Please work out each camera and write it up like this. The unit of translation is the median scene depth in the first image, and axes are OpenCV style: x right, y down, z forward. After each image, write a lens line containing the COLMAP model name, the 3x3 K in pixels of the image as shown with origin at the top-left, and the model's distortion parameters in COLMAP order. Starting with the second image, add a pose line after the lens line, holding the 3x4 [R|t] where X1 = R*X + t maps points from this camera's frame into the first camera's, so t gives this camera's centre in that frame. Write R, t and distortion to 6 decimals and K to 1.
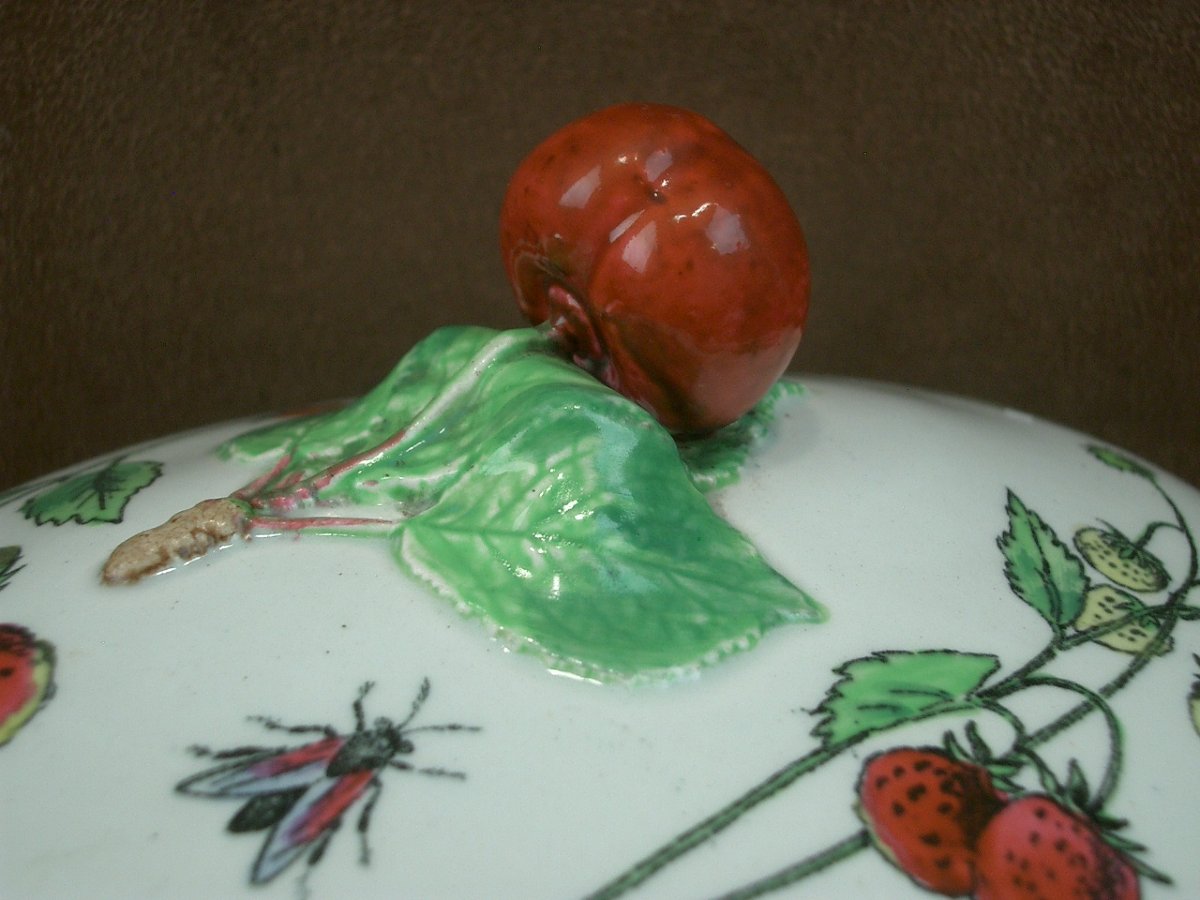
lens RADIAL K [[1742.4, 0, 607.5], [0, 1742.4, 447.1], [0, 0, 1]] dist [-0.122892, 0.000000]
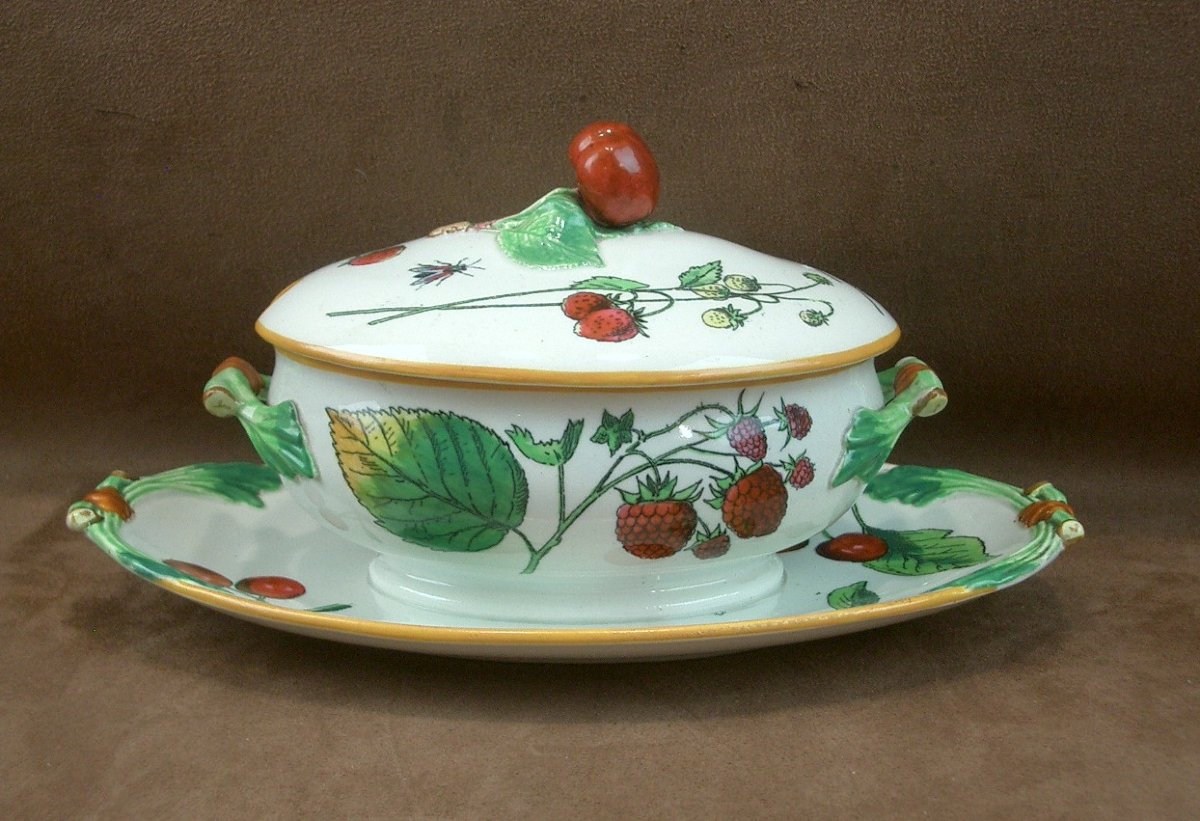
lens RADIAL K [[1782.3, 0, 610.2], [0, 1782.3, 412.7], [0, 0, 1]] dist [-0.124105, 0.000000]
pose [[0.843909, 0.108120, -0.525479, 2.050506], [-0.188162, 0.976912, -0.101179, 0.747592], [0.502408, 0.184261, 0.844769, -1.901563]]
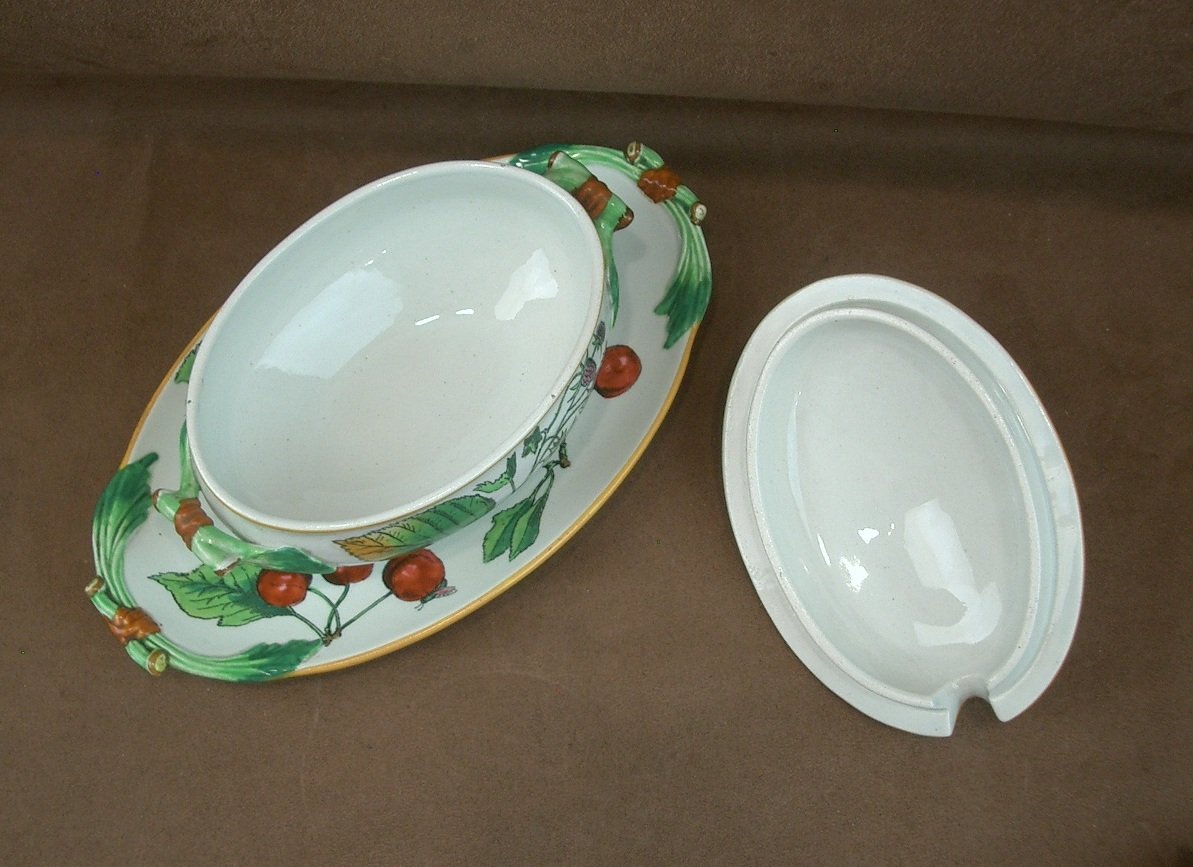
lens RADIAL K [[1529.9, 0, 565.0], [0, 1529.9, 431.3], [0, 0, 1]] dist [-0.164228, 0.000000]
pose [[-0.981467, 0.156947, -0.109952, 0.007260], [-0.117631, -0.040480, 0.992232, -3.980669], [0.151277, 0.986777, 0.058192, 1.341311]]
